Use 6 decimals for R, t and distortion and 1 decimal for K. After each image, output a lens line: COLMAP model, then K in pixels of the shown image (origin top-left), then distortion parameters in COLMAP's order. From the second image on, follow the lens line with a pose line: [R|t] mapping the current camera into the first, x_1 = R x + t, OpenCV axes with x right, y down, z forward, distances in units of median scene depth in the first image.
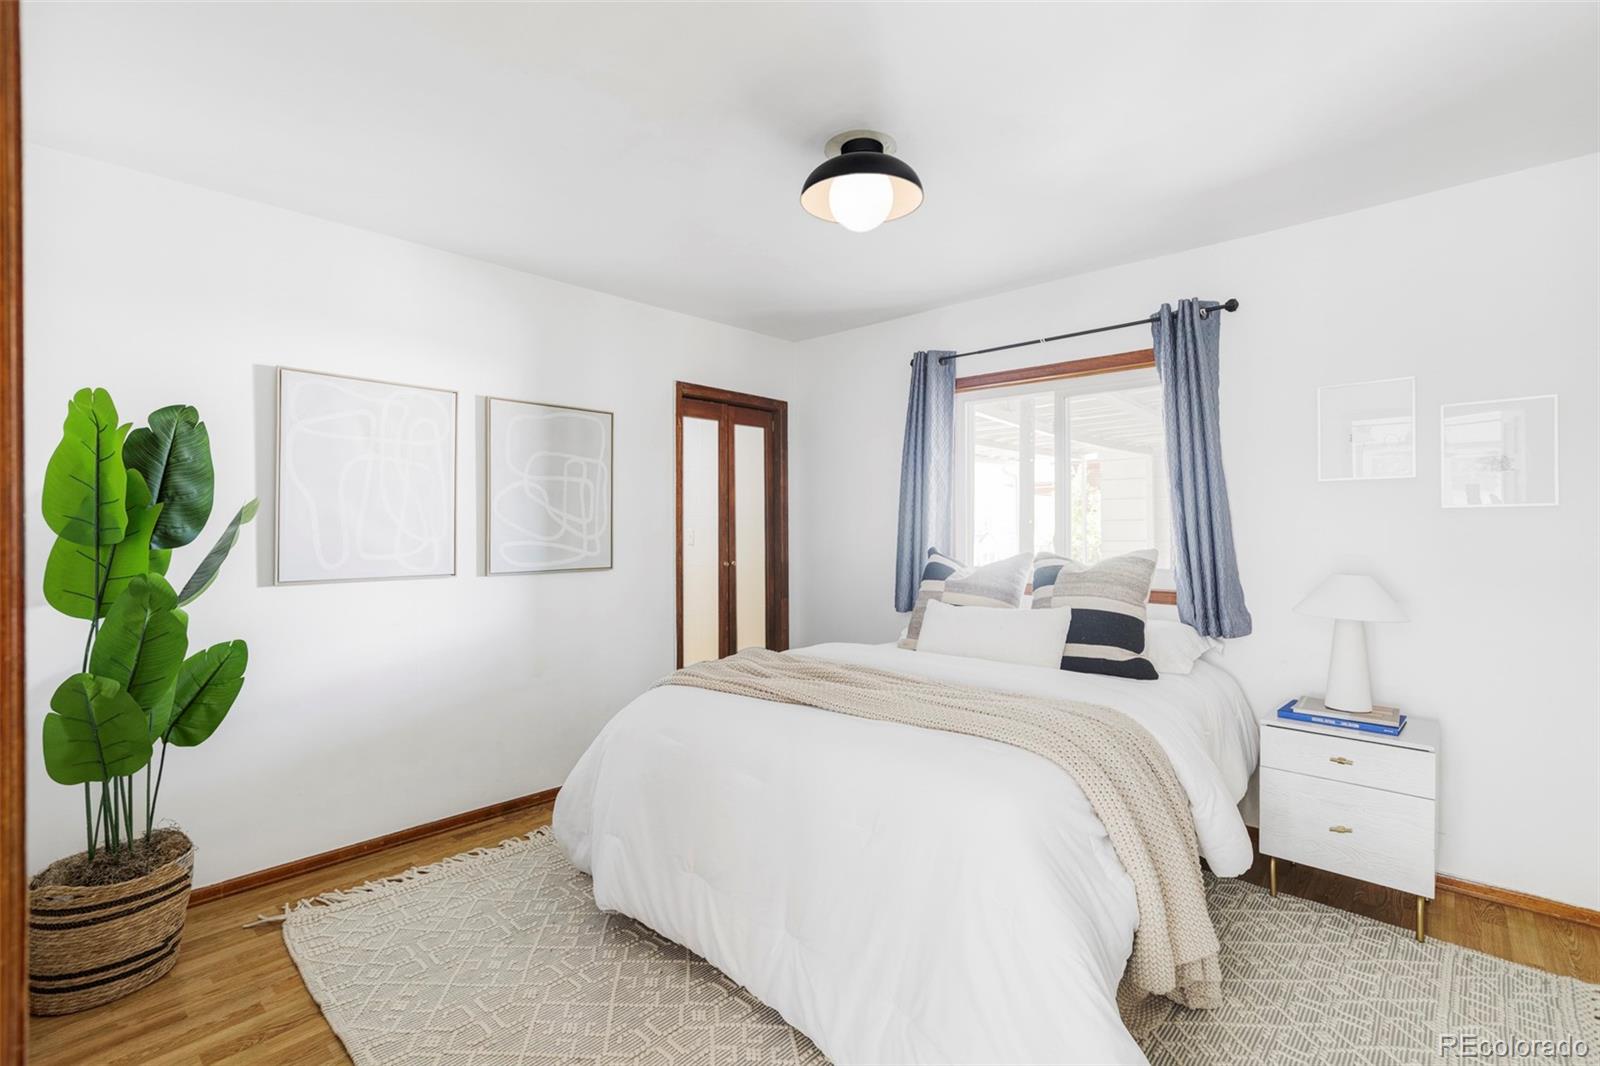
lens RADIAL K [[728.2, 0, 799.2], [0, 728.2, 524.6], [0, 0, 1]] dist [0.012464, -0.000163]
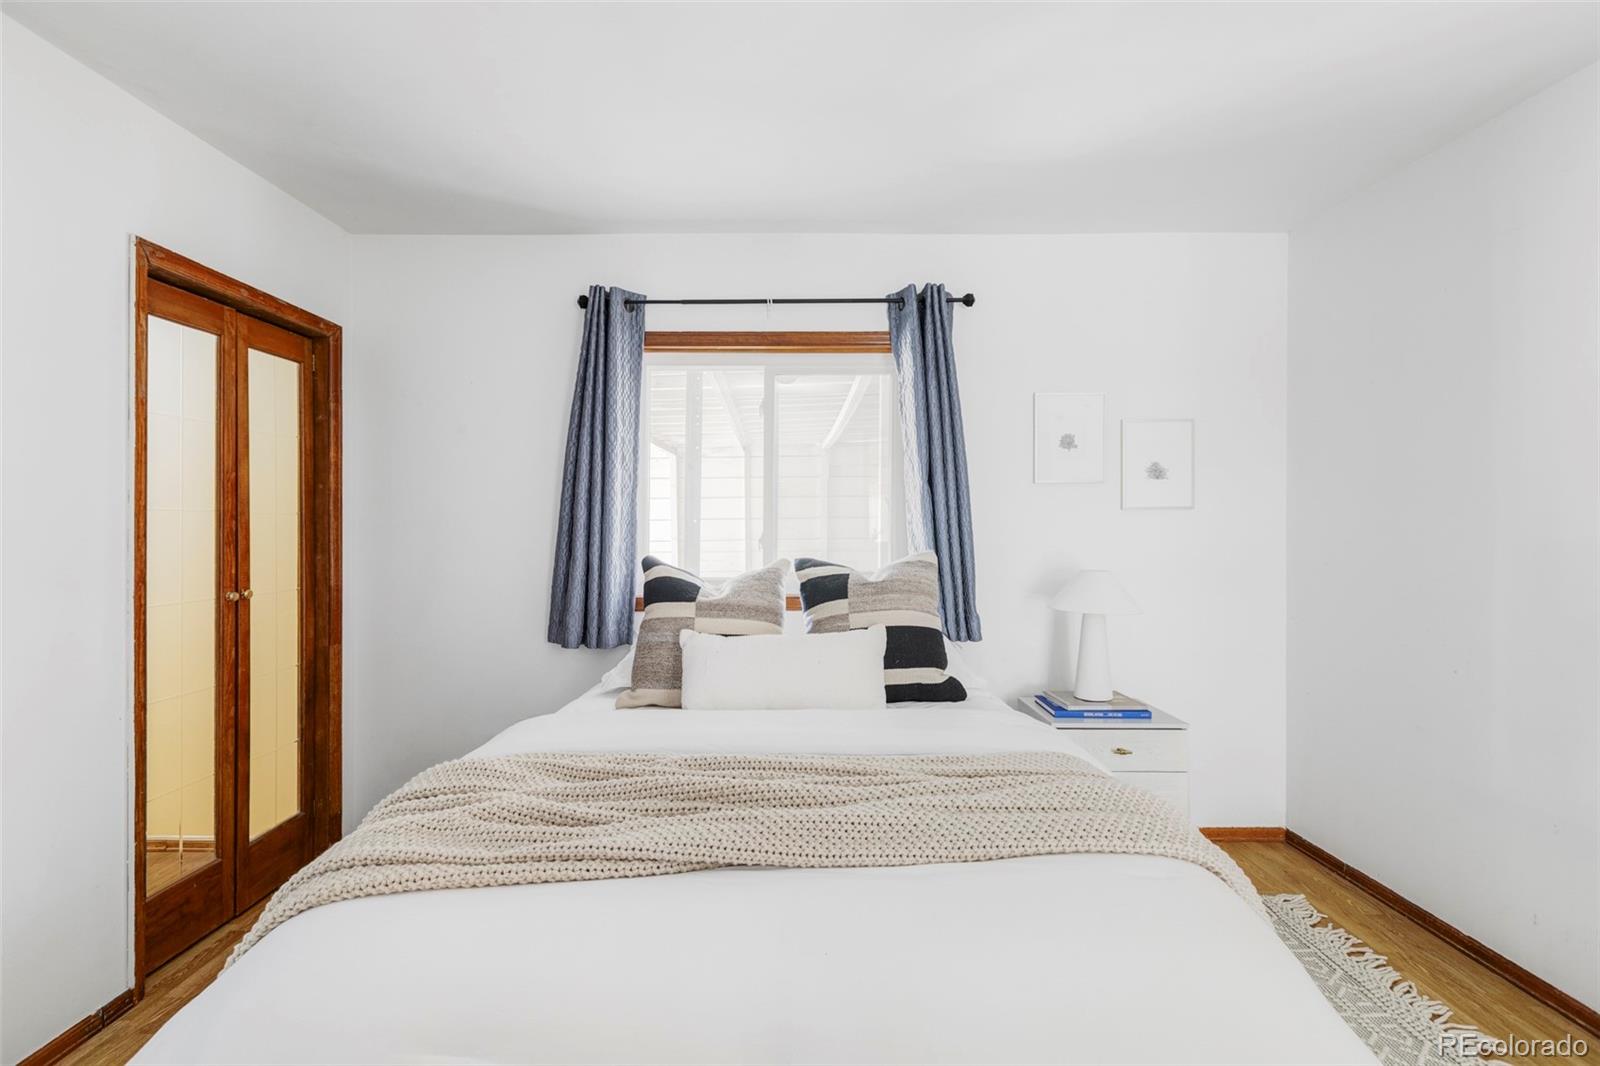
lens RADIAL K [[728.2, 0, 799.2], [0, 728.2, 524.6], [0, 0, 1]] dist [0.012464, -0.000163]
pose [[0.737858, -0.001530, 0.674955, -0.179489], [0.001432, 0.999999, 0.000700, -0.000250], [-0.674955, 0.000450, 0.737859, 0.332685]]
